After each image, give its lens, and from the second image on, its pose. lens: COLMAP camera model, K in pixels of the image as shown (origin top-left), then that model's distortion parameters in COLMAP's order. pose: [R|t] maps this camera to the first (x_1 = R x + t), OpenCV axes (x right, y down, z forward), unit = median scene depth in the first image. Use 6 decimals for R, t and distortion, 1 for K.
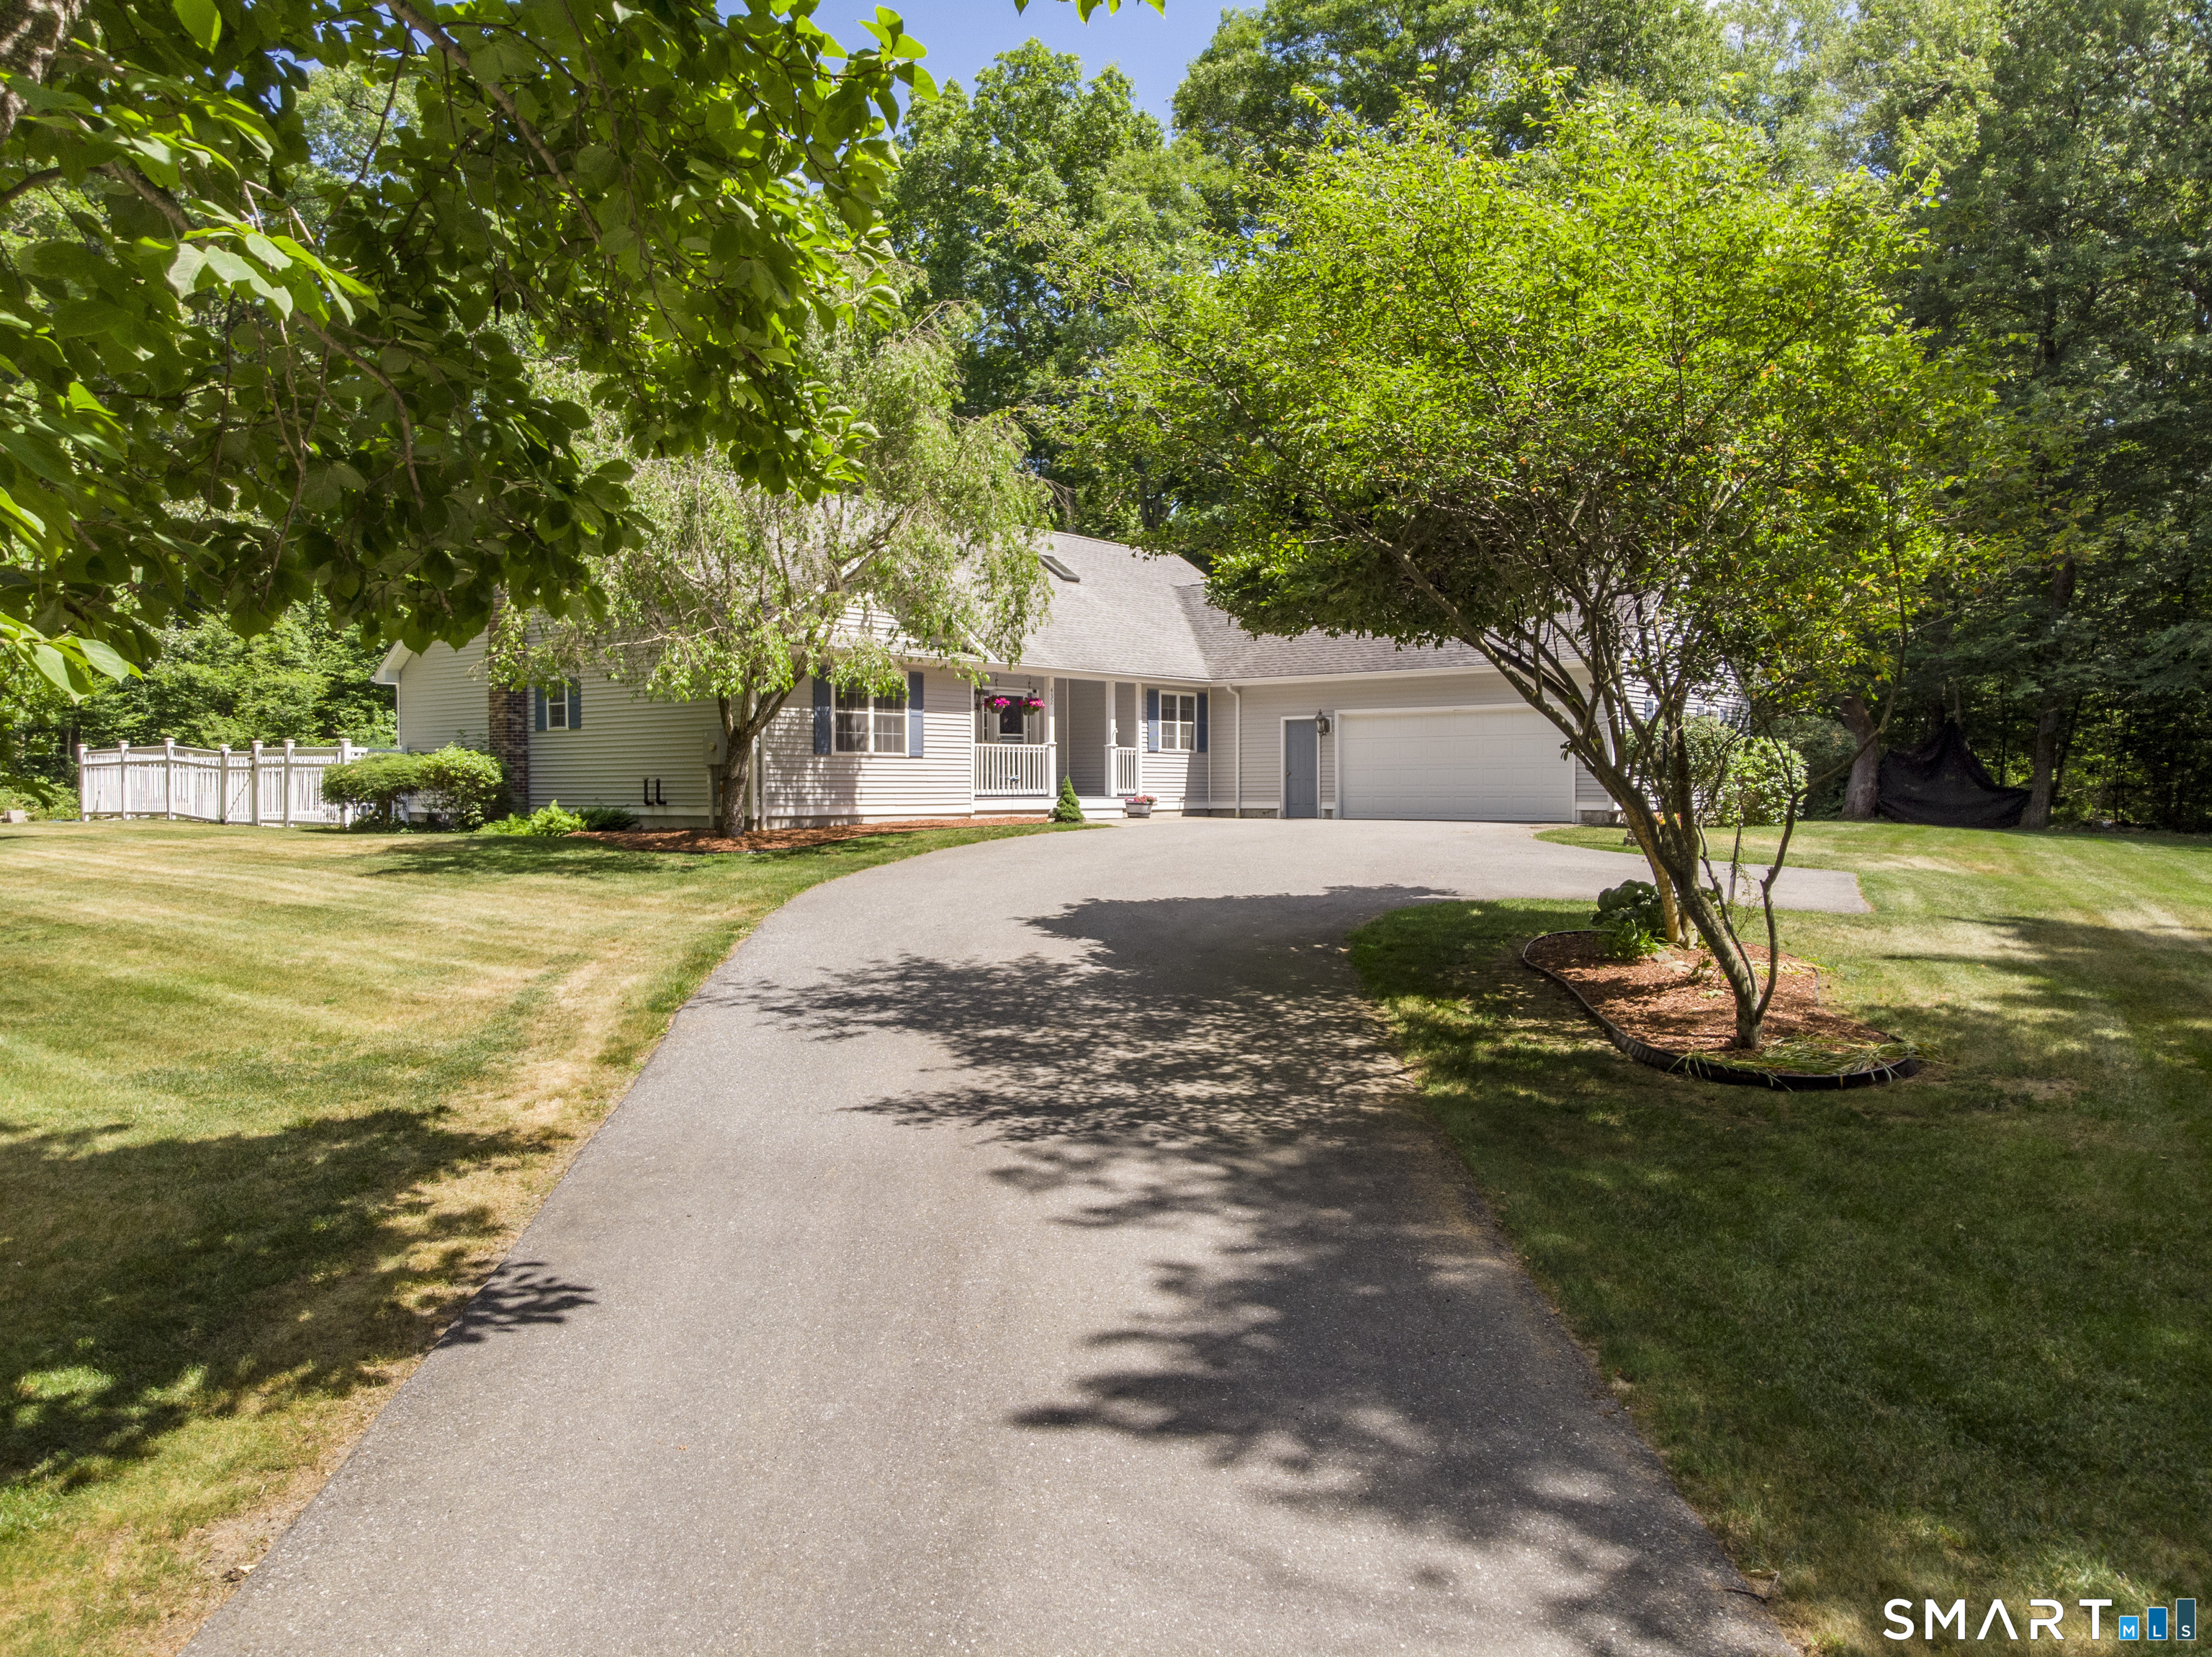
lens RADIAL K [[1636.9, 0, 1106.0], [0, 1636.9, 828.5], [0, 0, 1]] dist [0.008168, 0.005475]
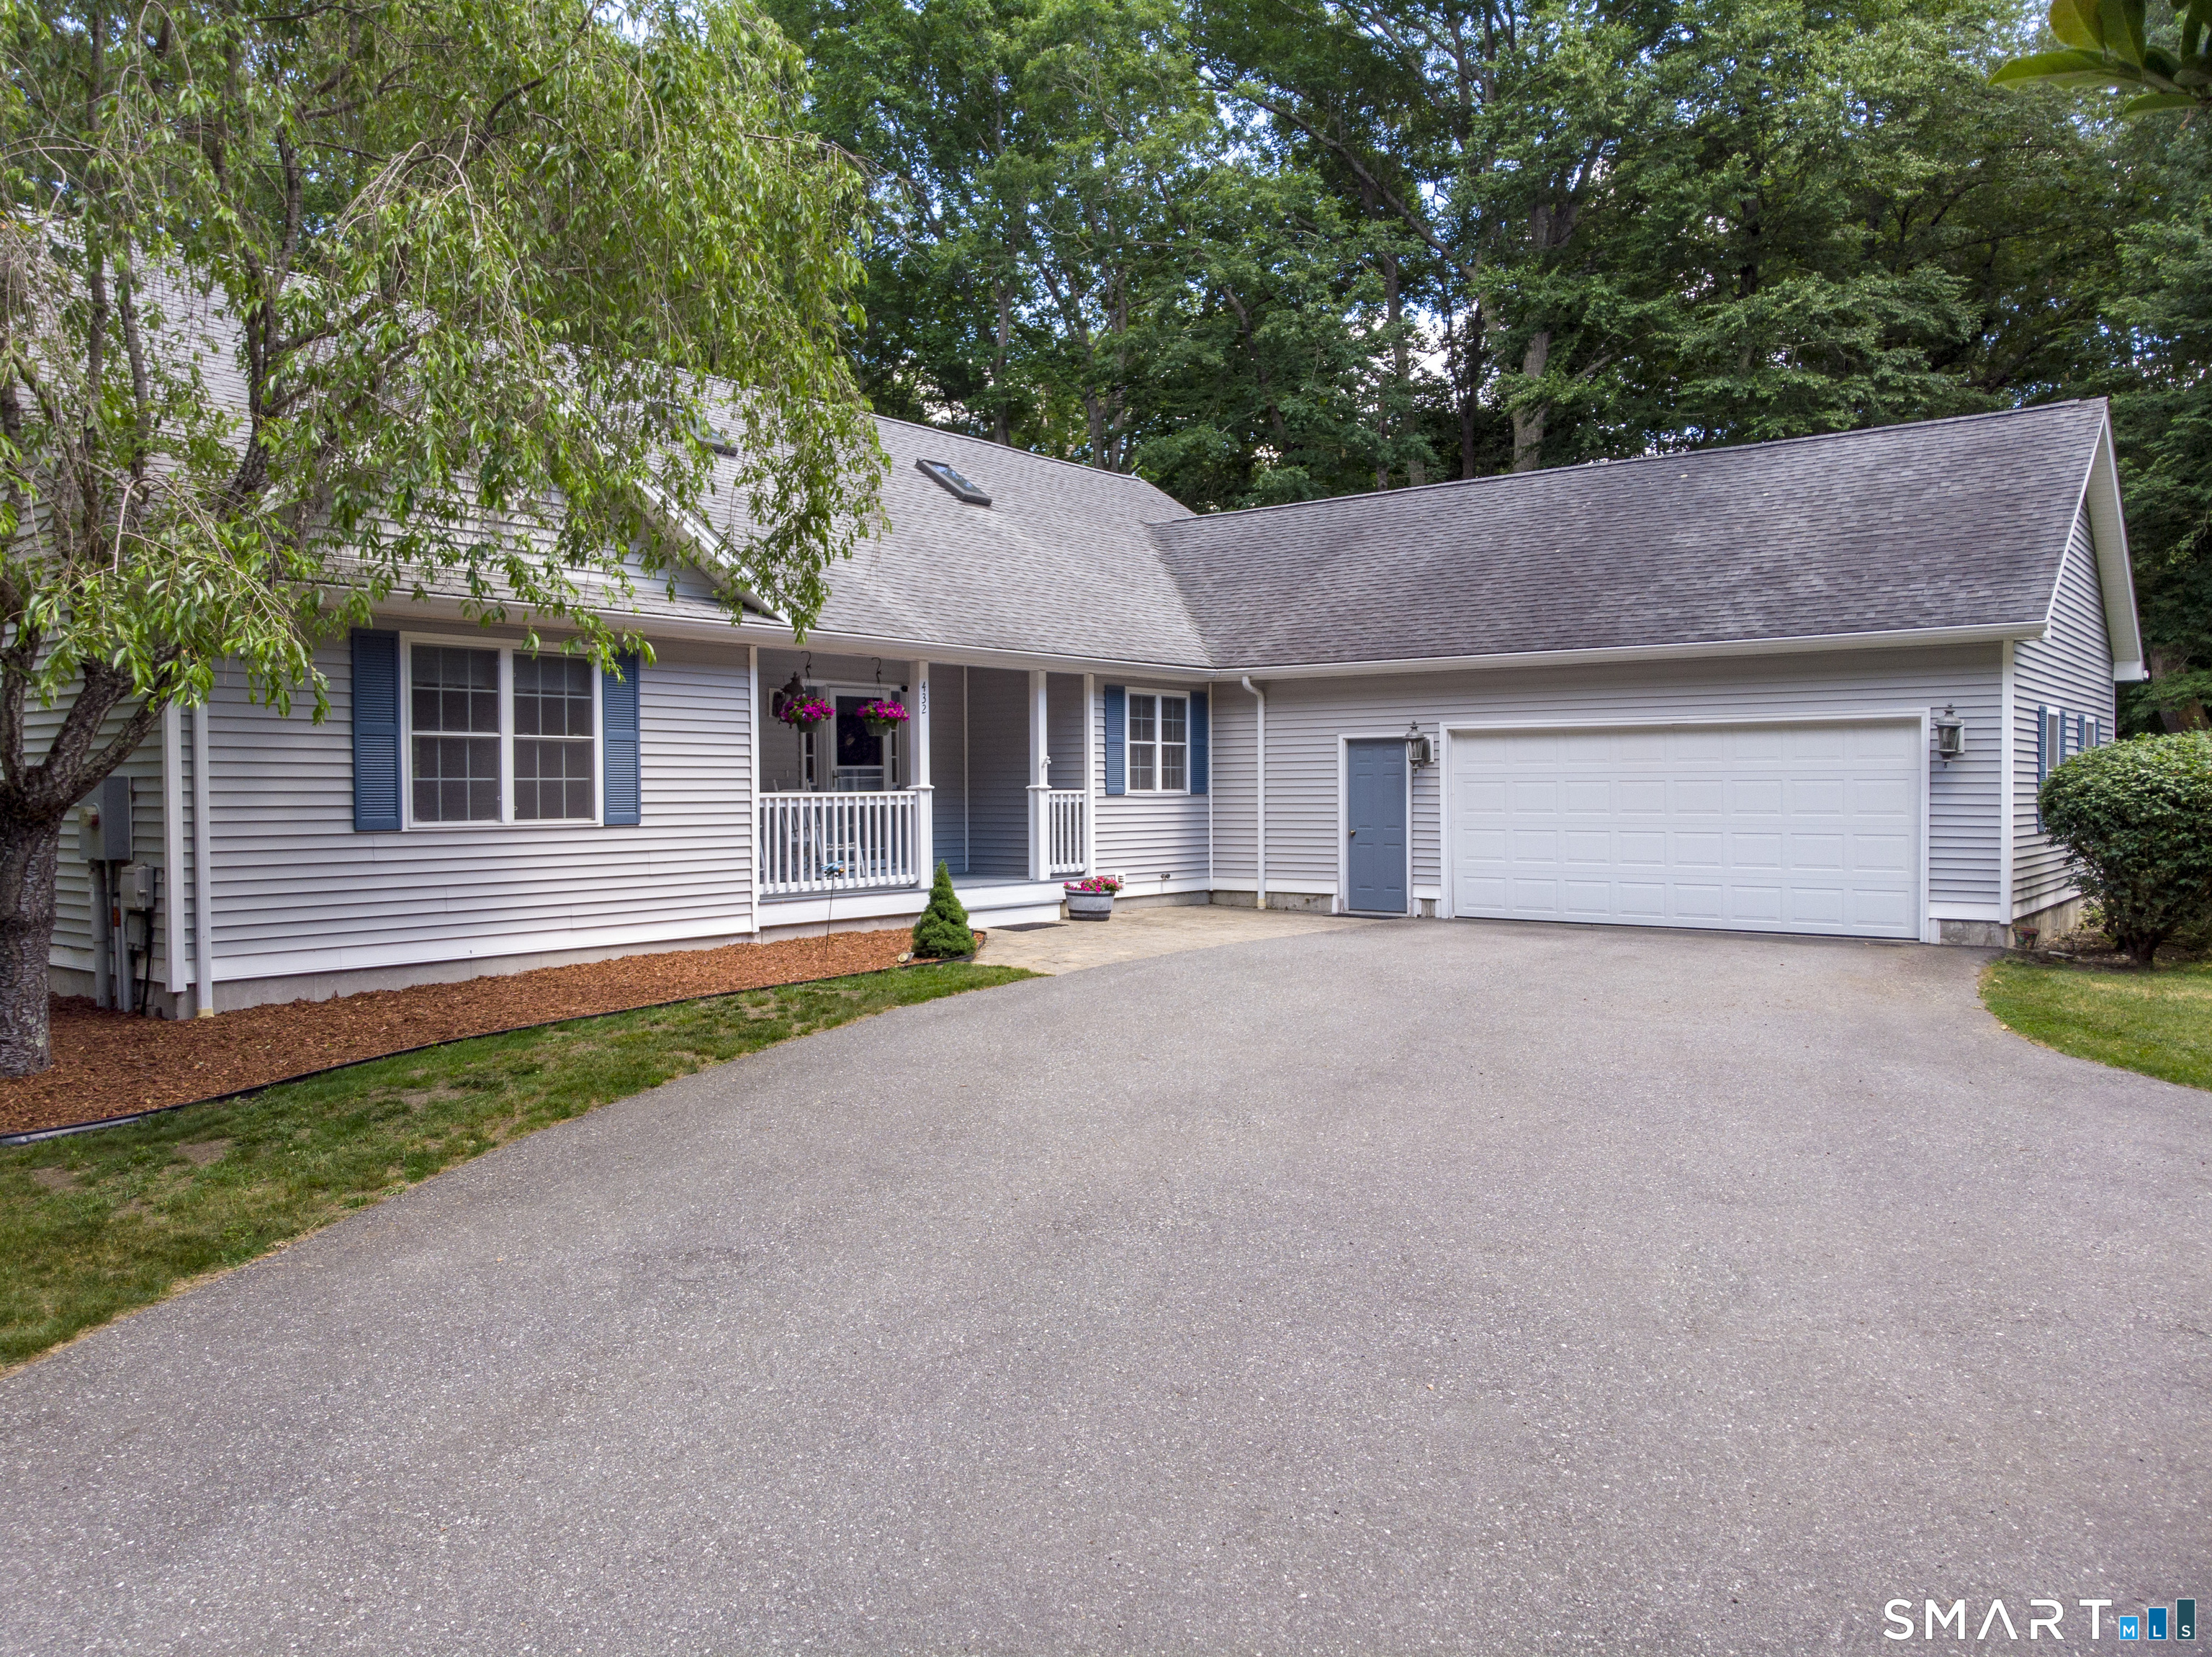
lens RADIAL K [[1636.9, 0, 1106.0], [0, 1636.9, 828.5], [0, 0, 1]] dist [0.008168, 0.005475]
pose [[0.999561, -0.001438, 0.029580, 0.009550], [0.001318, 0.999991, 0.004056, -0.038990], [-0.029586, -0.004015, 0.999554, 0.452910]]
